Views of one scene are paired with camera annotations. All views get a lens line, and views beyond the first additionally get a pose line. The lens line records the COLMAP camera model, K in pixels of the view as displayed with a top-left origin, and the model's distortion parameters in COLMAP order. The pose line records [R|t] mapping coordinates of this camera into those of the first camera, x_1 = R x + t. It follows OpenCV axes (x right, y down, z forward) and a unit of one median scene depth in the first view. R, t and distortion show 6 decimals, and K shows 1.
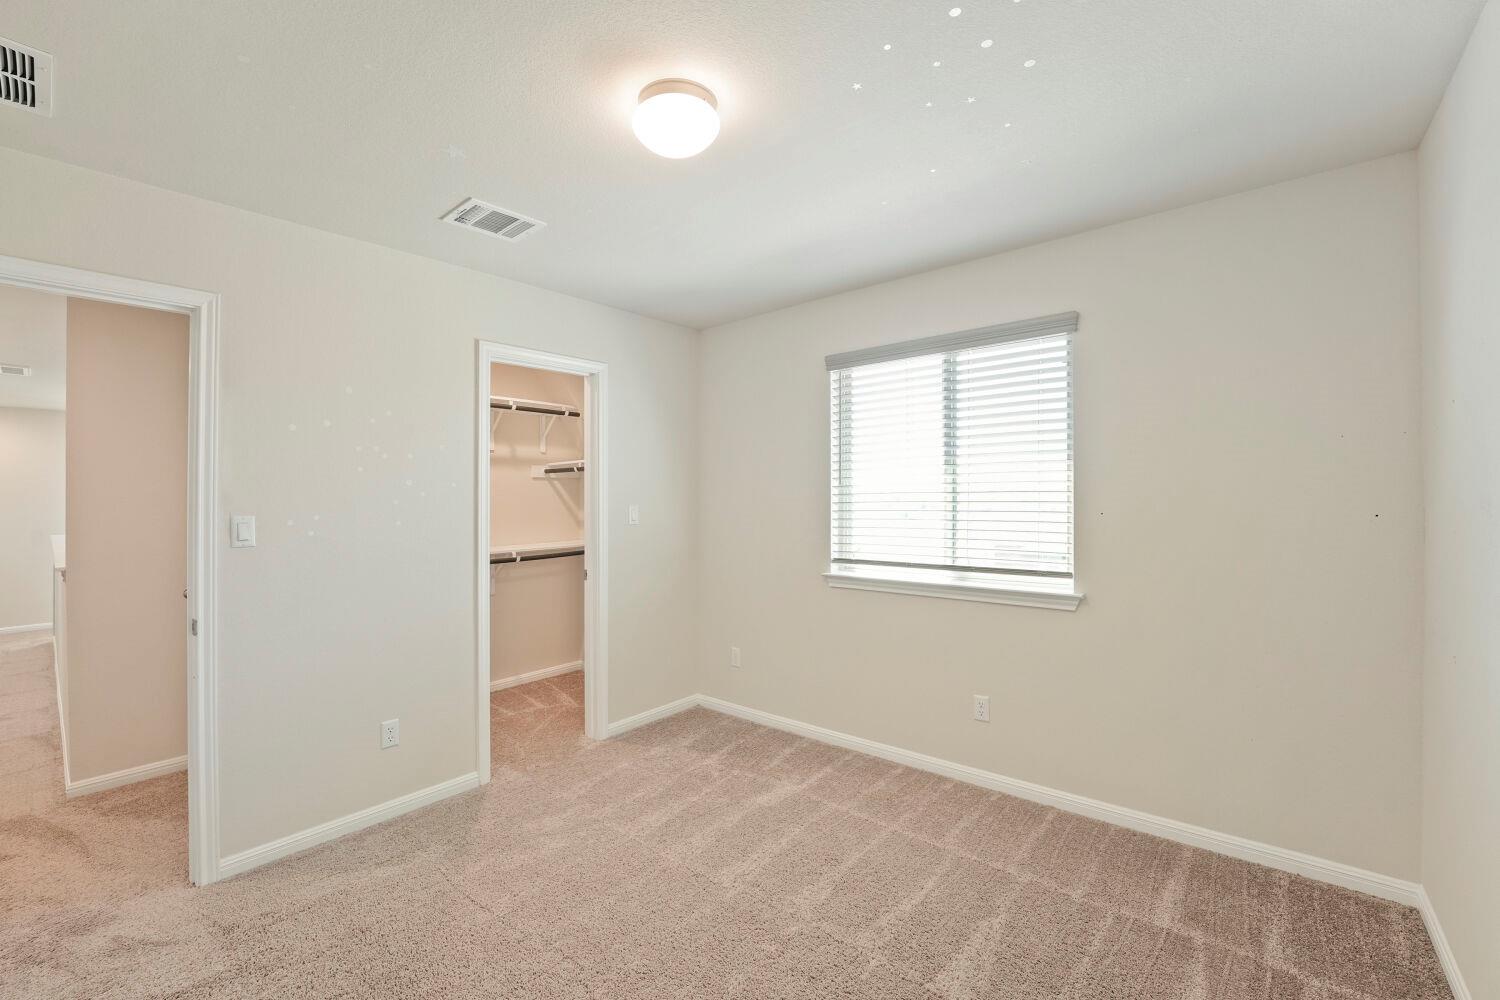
lens RADIAL K [[605.0, 0, 750.7], [0, 605.0, 494.4], [0, 0, 1]] dist [-0.015337, -0.000135]
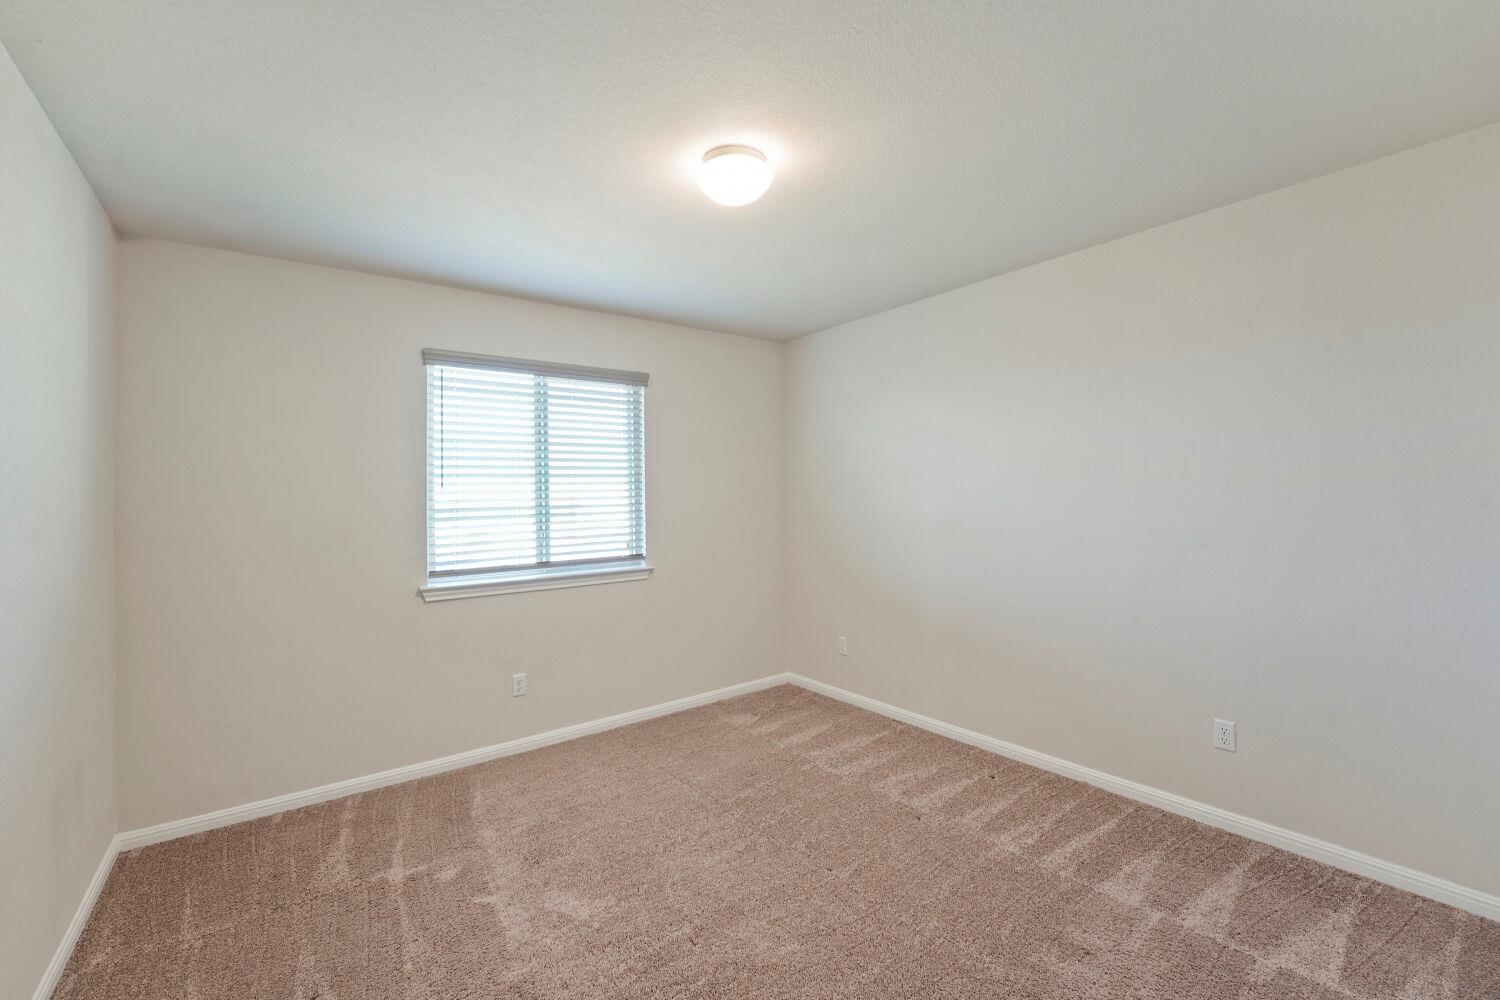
lens RADIAL K [[605.0, 0, 750.7], [0, 605.0, 494.4], [0, 0, 1]] dist [-0.015337, -0.000135]
pose [[0.247406, -0.004194, 0.968903, -0.670614], [0.003668, 0.999988, 0.003392, -0.012242], [-0.968905, 0.002715, 0.247418, 0.320920]]
